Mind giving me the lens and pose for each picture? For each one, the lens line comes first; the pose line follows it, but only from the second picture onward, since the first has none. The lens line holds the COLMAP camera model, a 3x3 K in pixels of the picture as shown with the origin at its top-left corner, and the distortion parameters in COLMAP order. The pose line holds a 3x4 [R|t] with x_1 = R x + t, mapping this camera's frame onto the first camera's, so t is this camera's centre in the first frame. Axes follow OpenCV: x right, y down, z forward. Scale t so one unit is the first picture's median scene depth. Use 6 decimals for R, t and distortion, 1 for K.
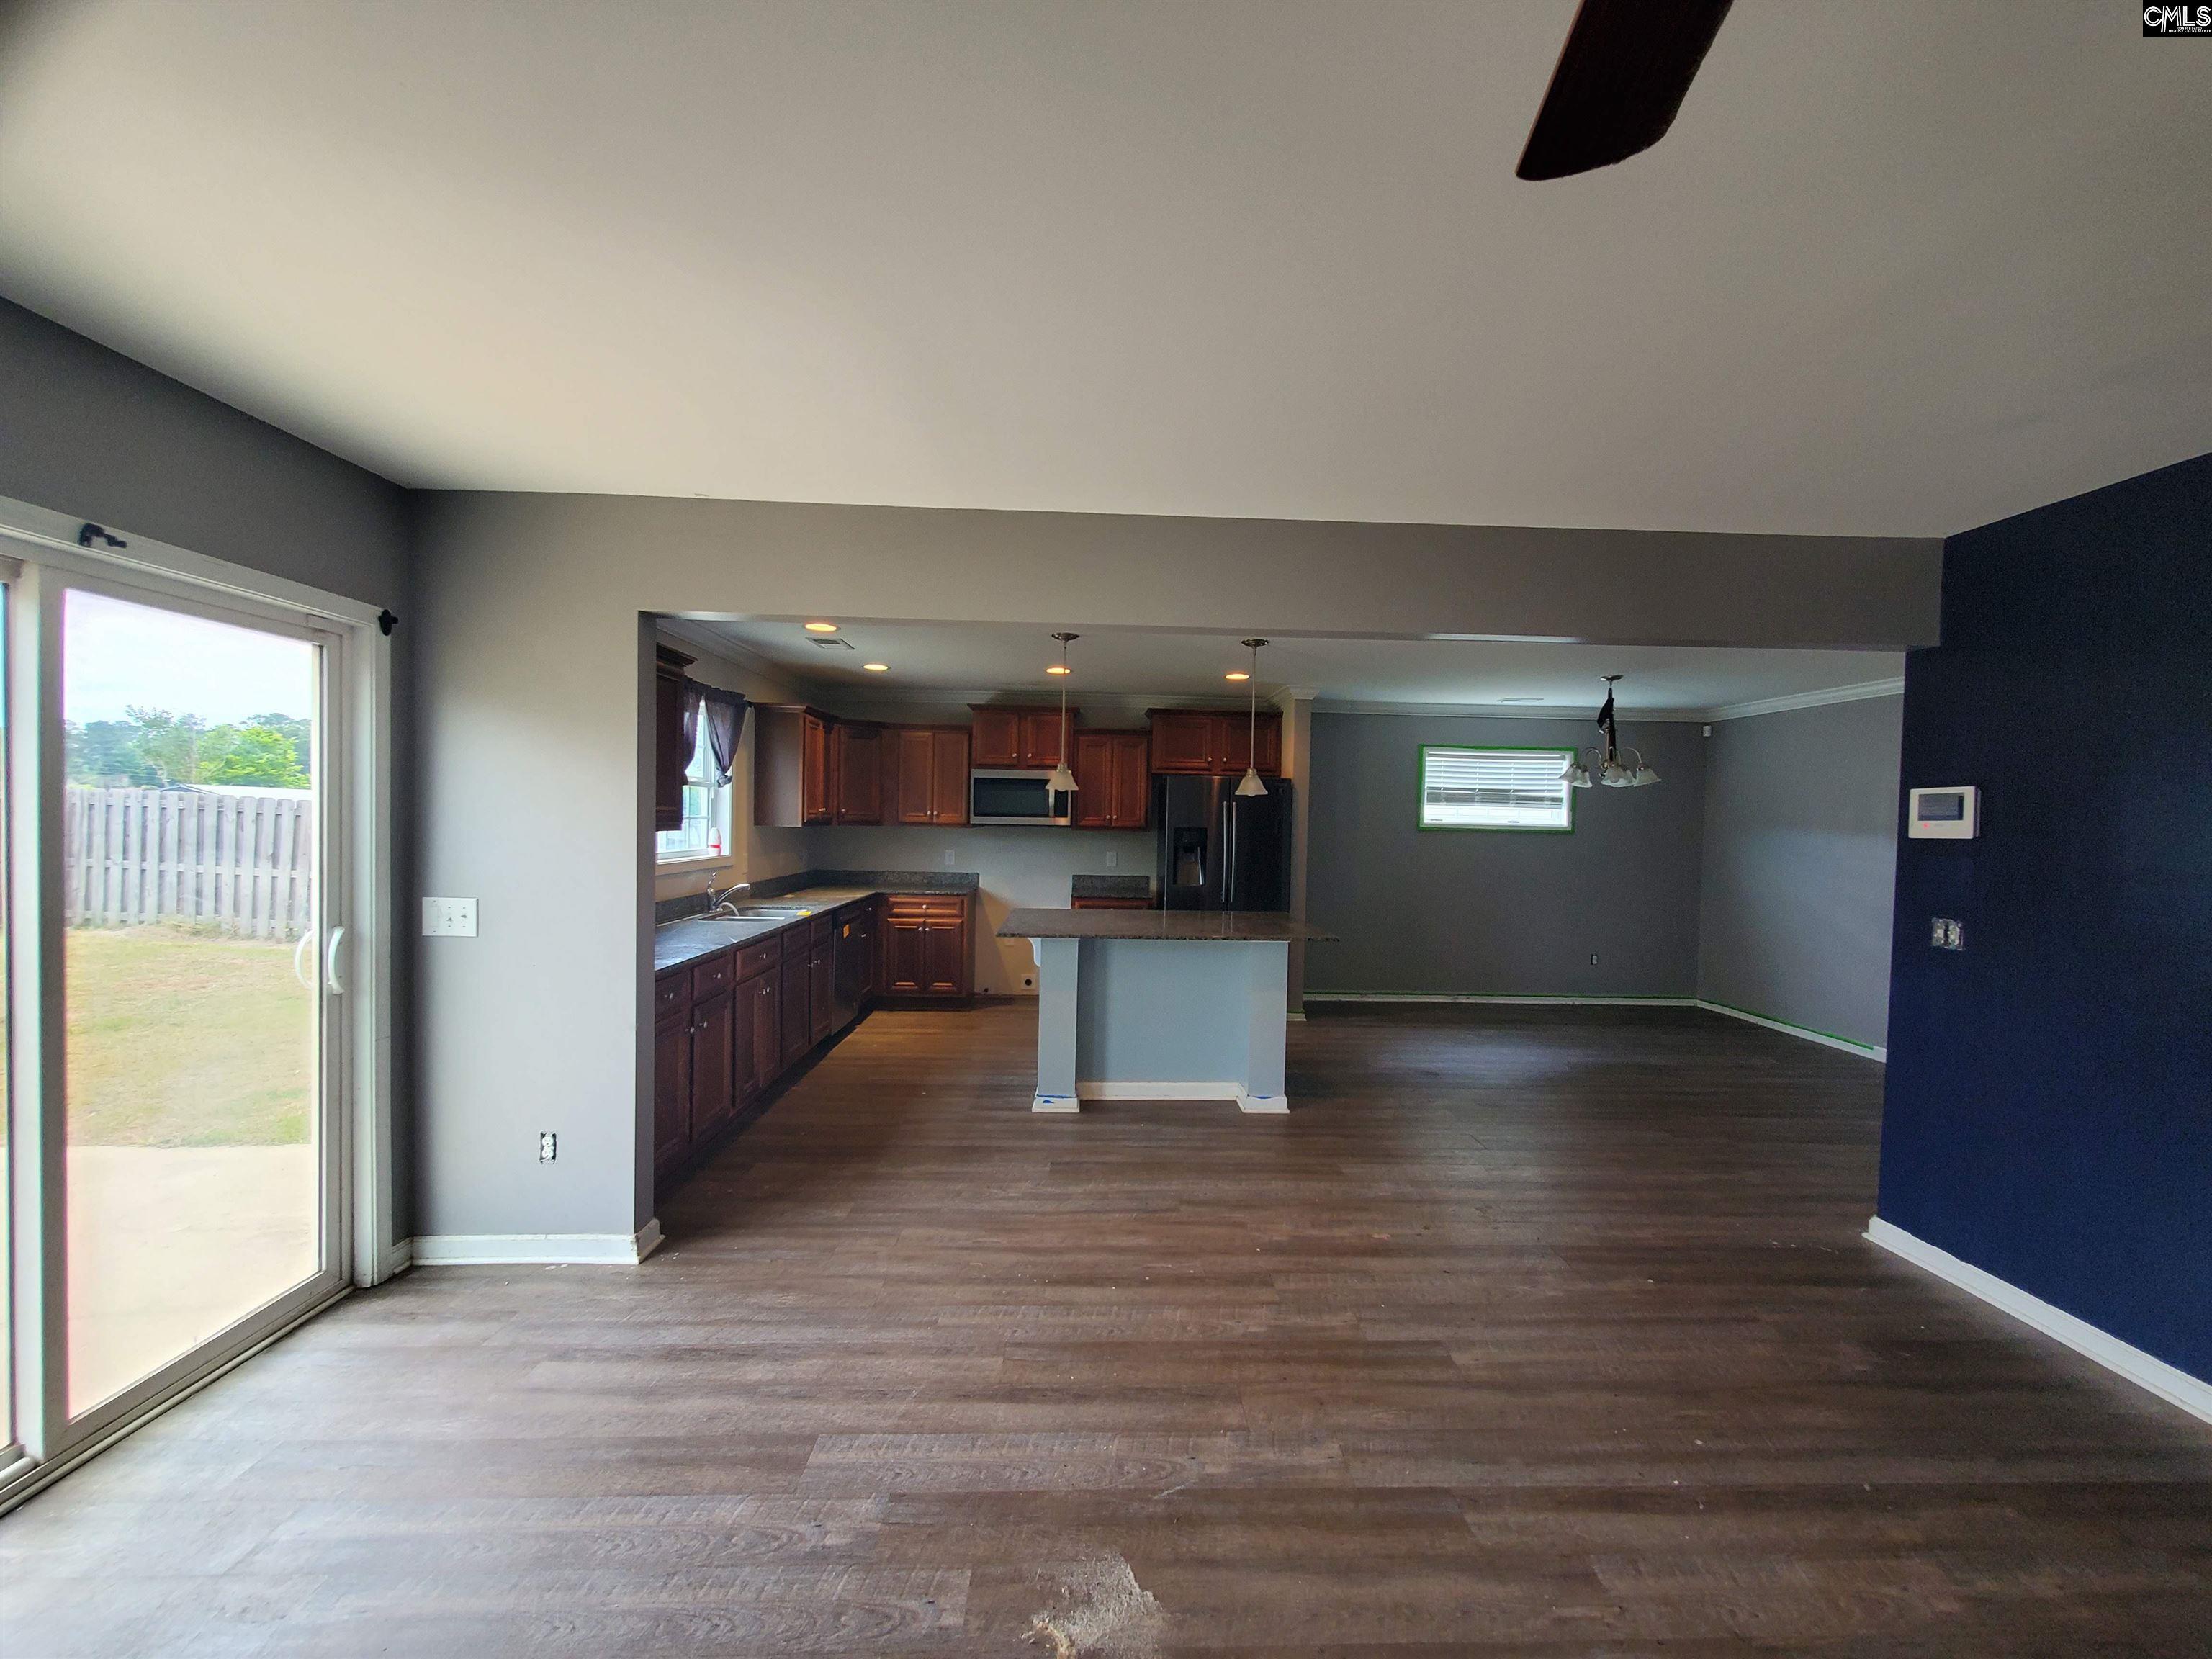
lens RADIAL K [[893.1, 0, 1106.1], [0, 893.1, 830.3], [0, 0, 1]] dist [0.000018, 0.001004]
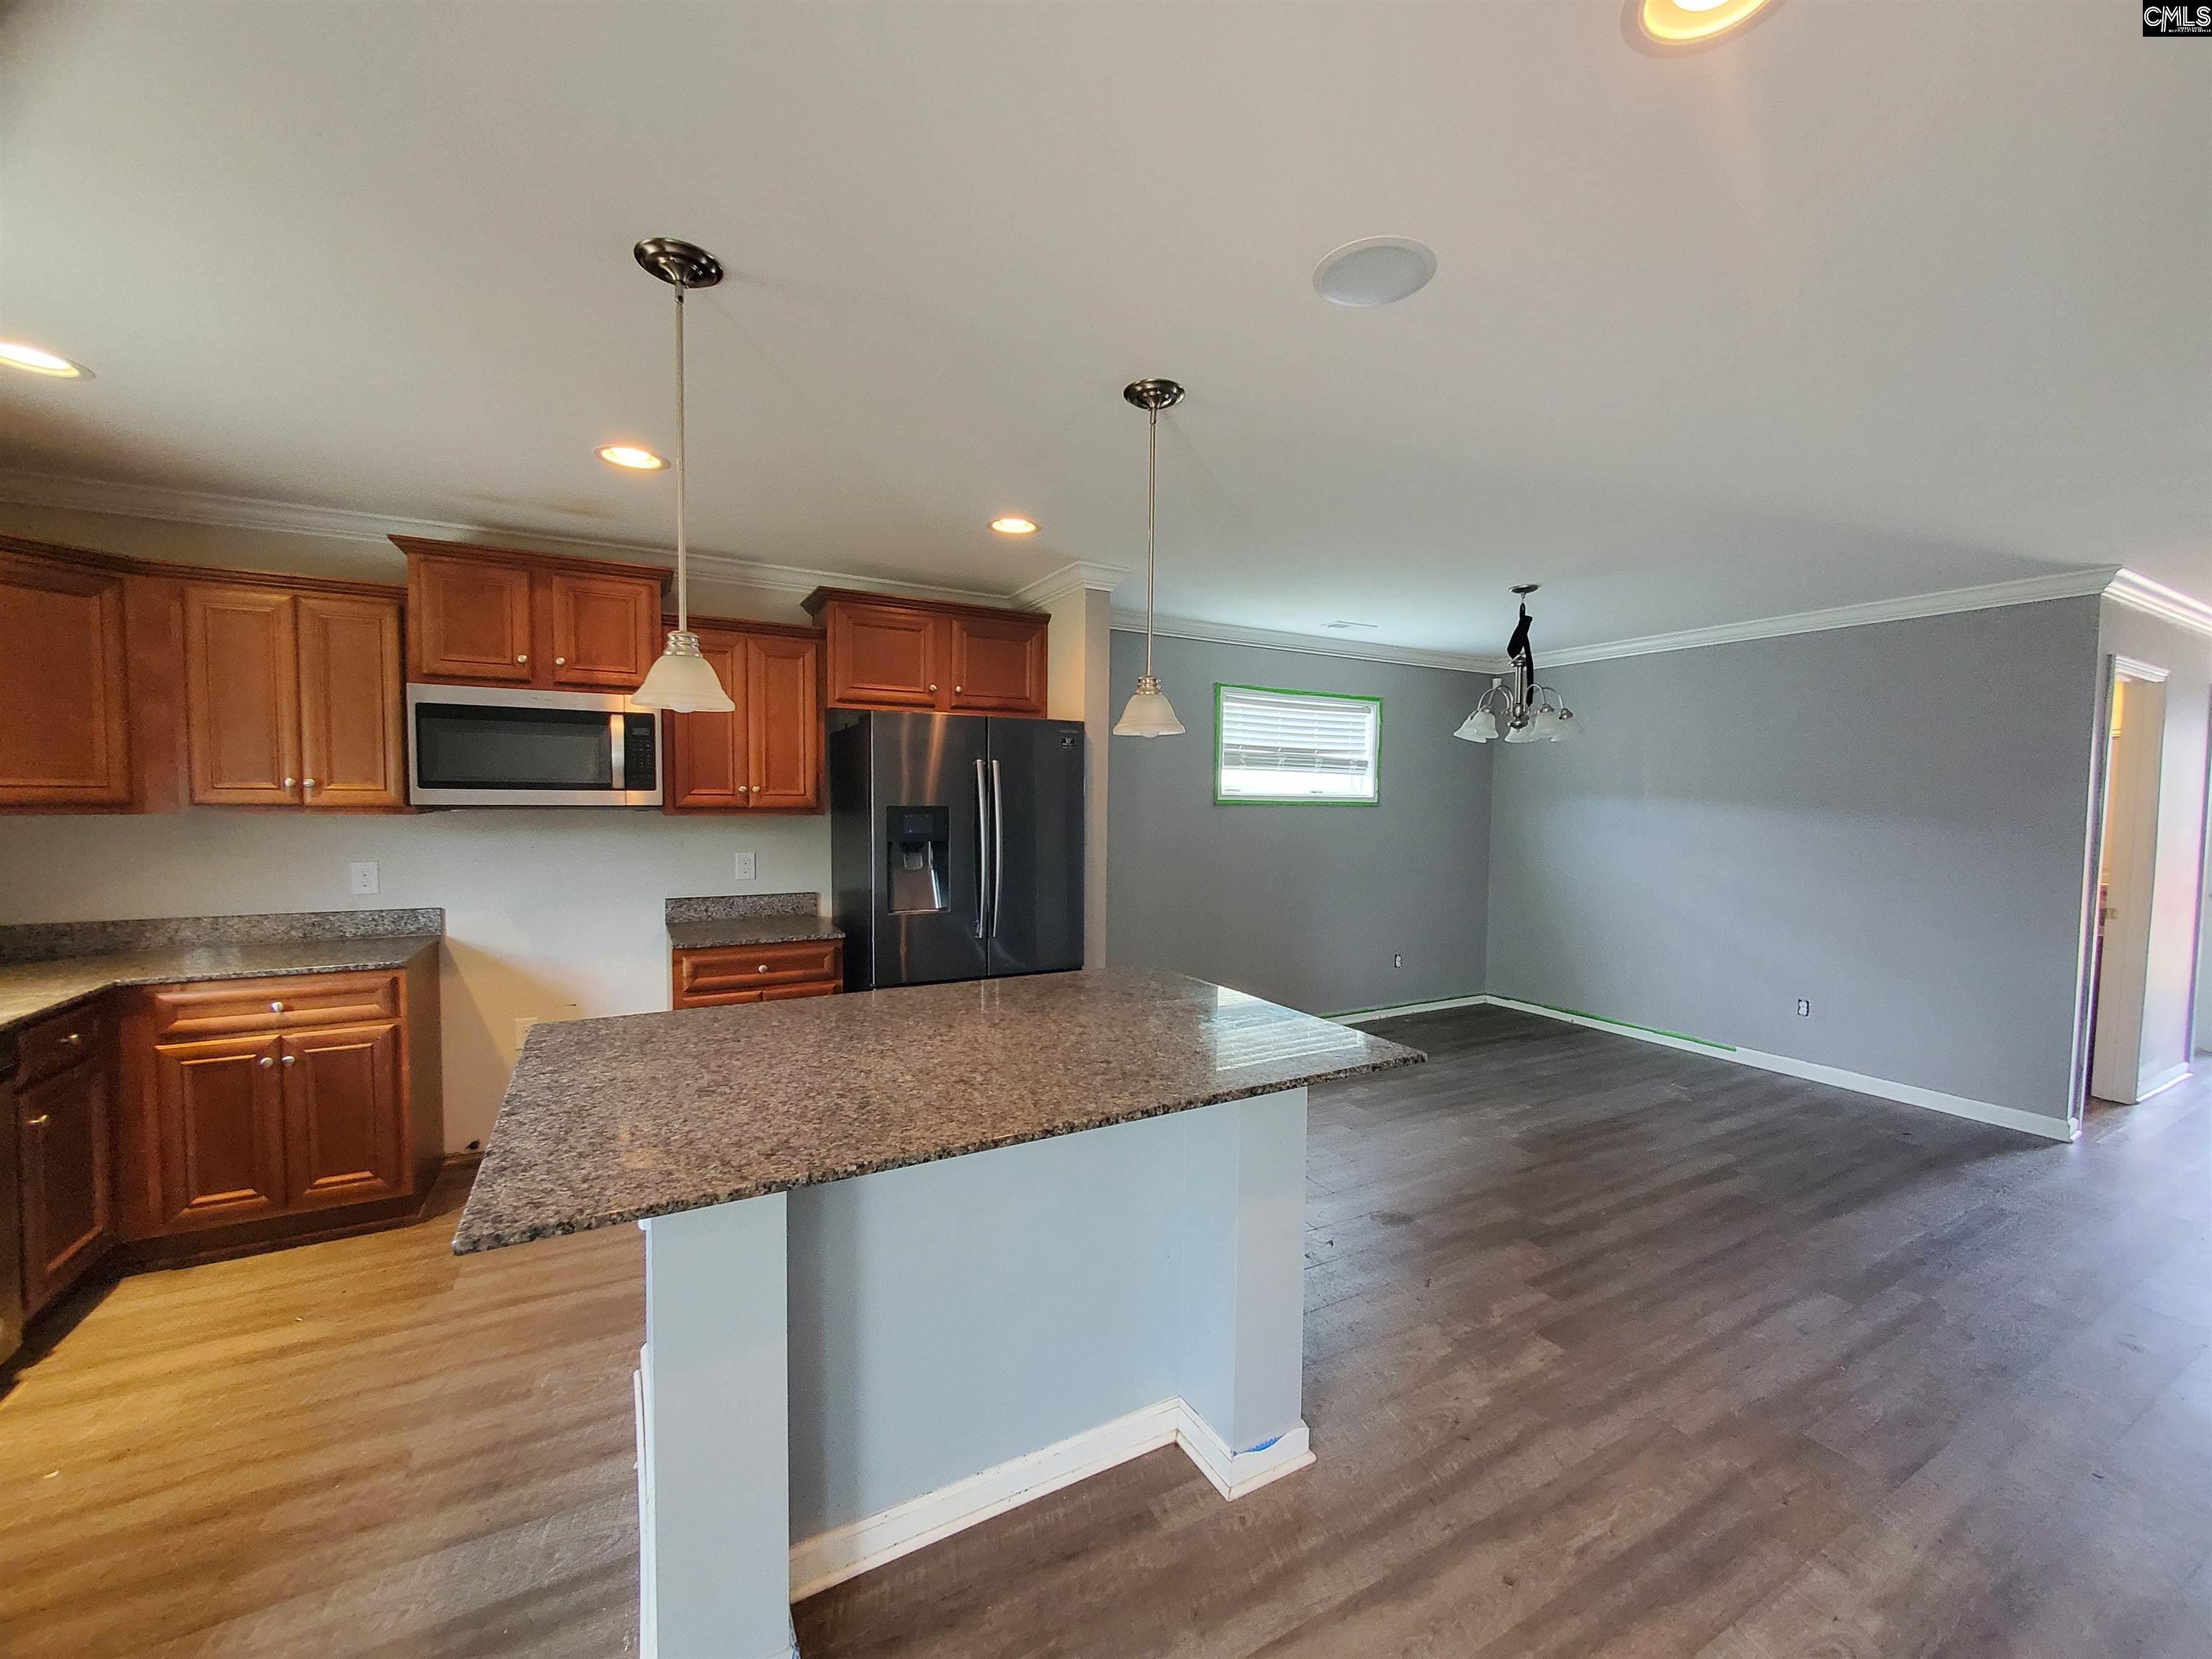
lens RADIAL K [[893.1, 0, 1140.9], [0, 893.1, 842.2], [0, 0, 1]] dist [0.000018, 0.001004]
pose [[0.879013, -0.034255, 0.475565, -0.043422], [0.013486, 0.998803, 0.047018, -0.004901], [-0.476606, -0.034916, 0.878423, 0.429713]]
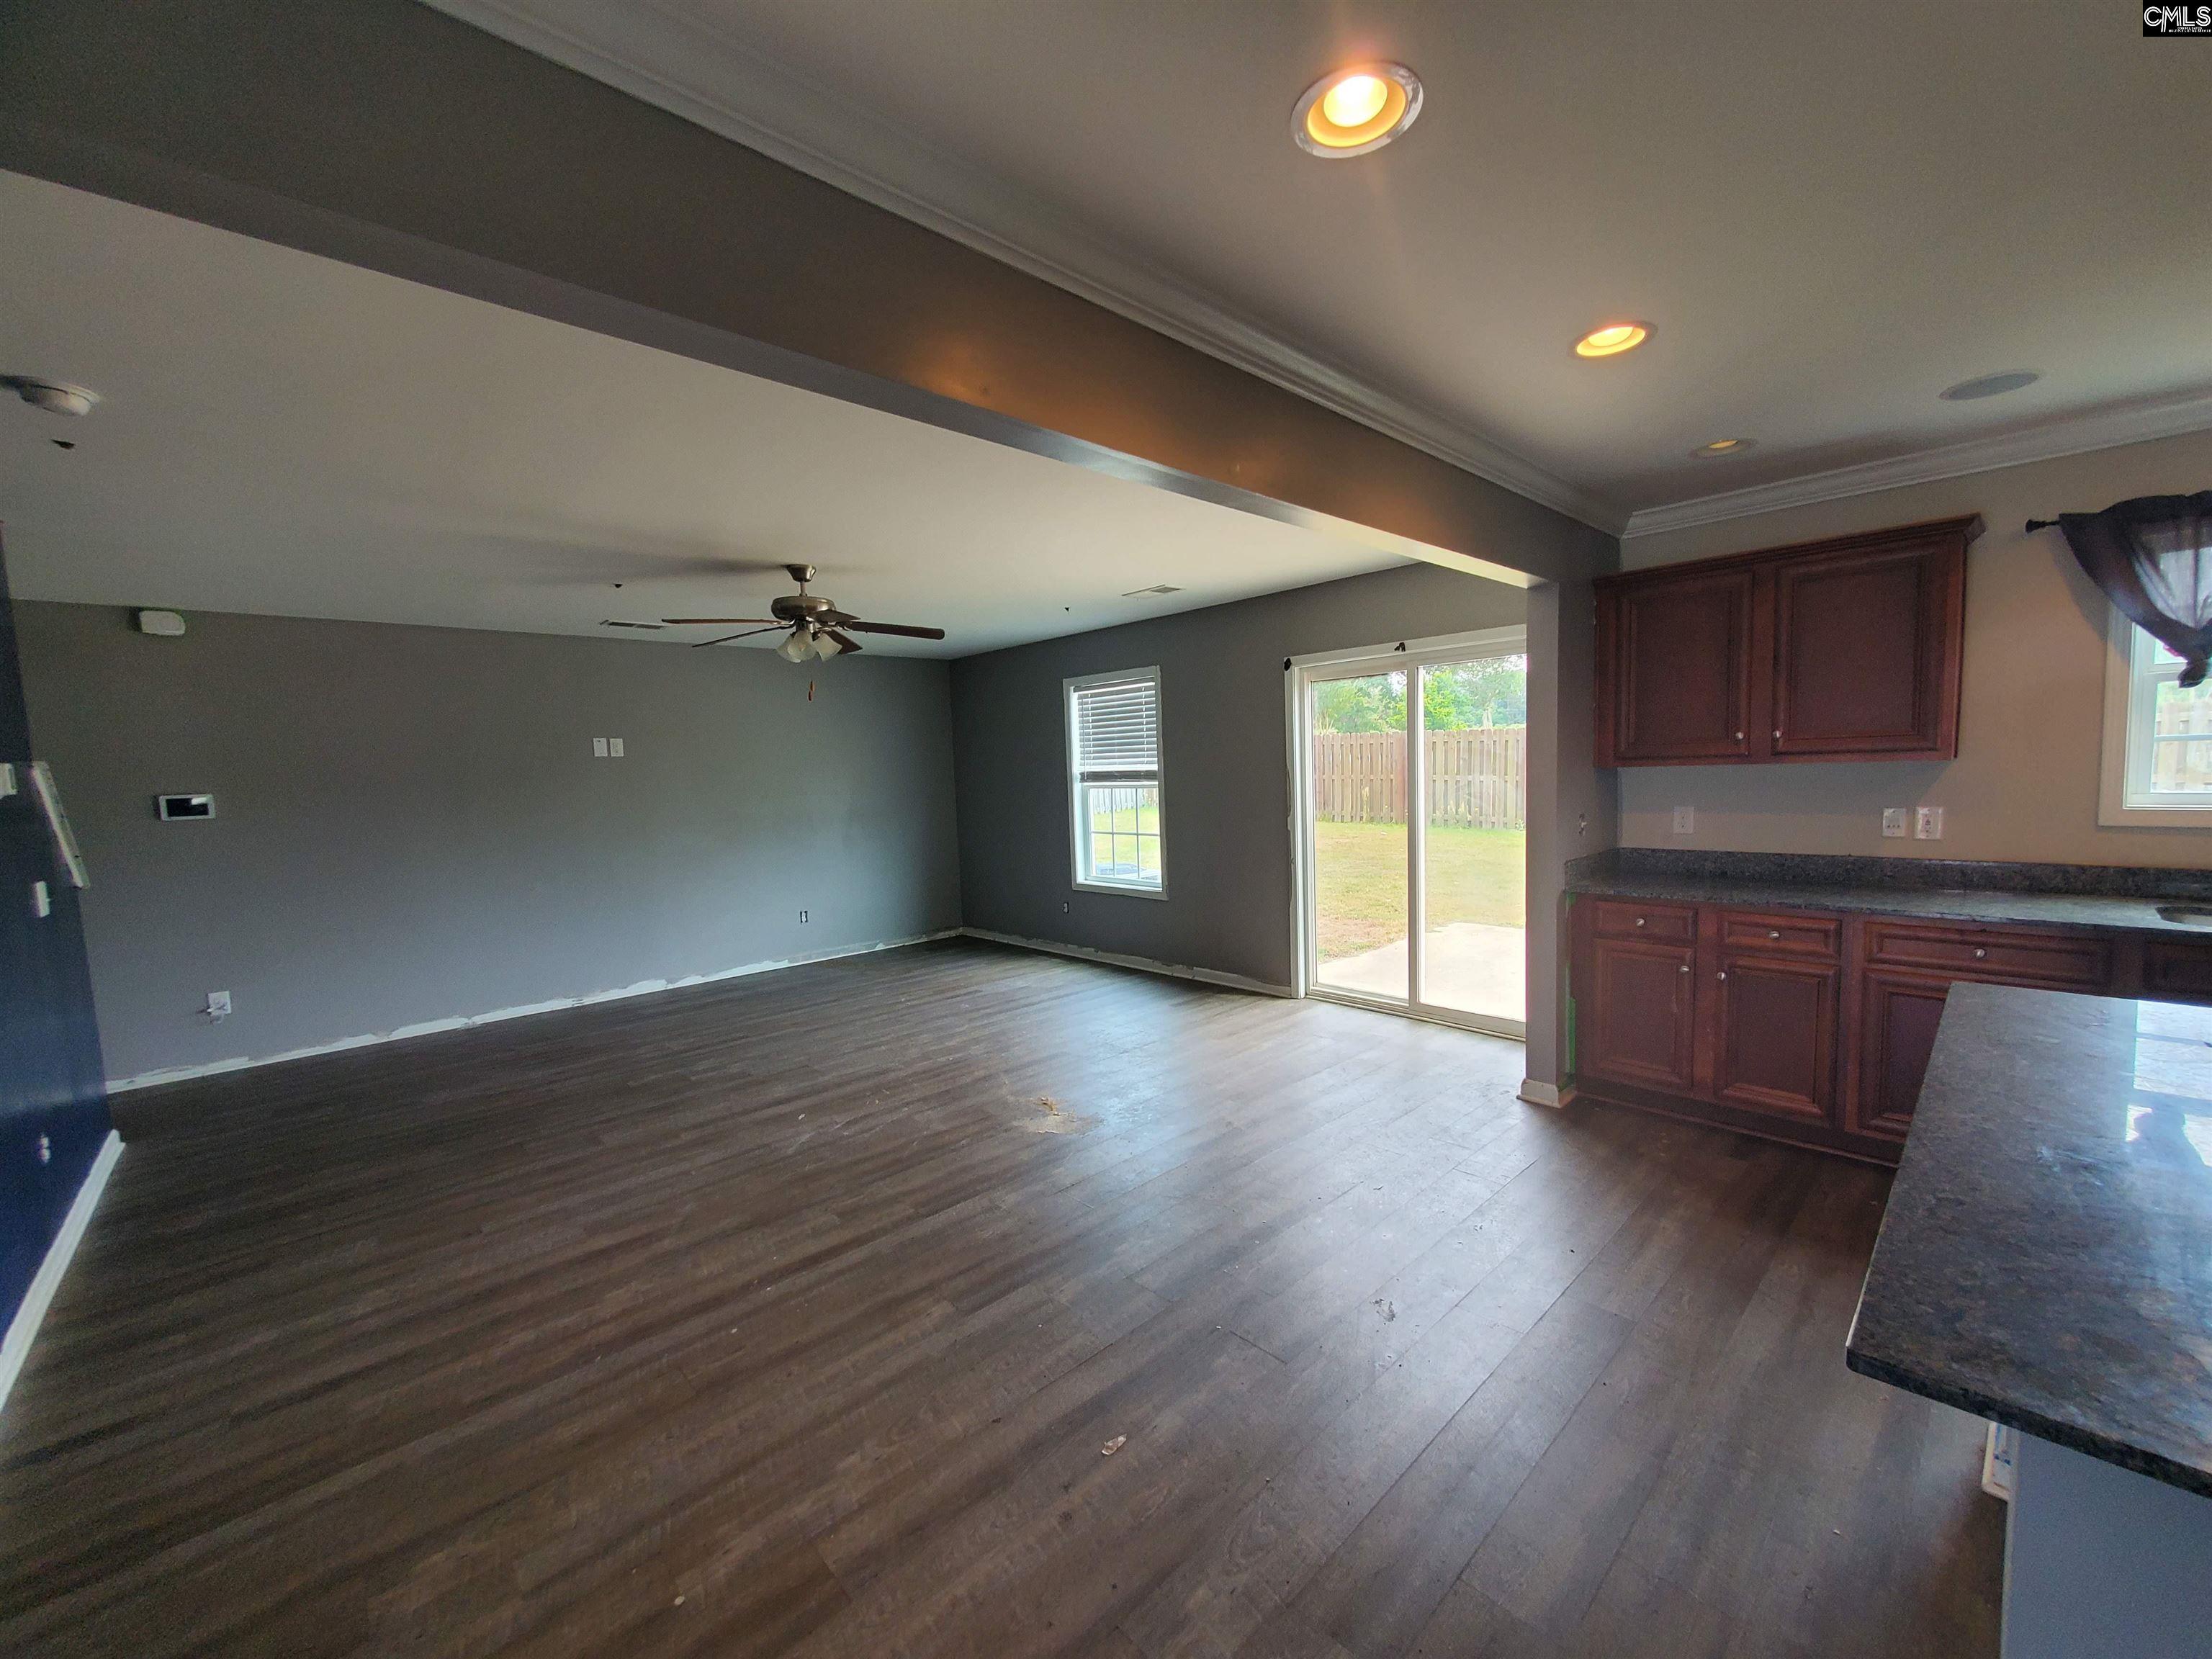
lens RADIAL K [[893.1, 0, 1121.7], [0, 893.1, 838.7], [0, 0, 1]] dist [0.000018, 0.001004]
pose [[-0.747761, 0.058809, -0.661358, 0.319669], [0.009232, 0.996894, 0.078208, 0.000807], [0.663903, 0.052375, -0.745982, 0.674406]]
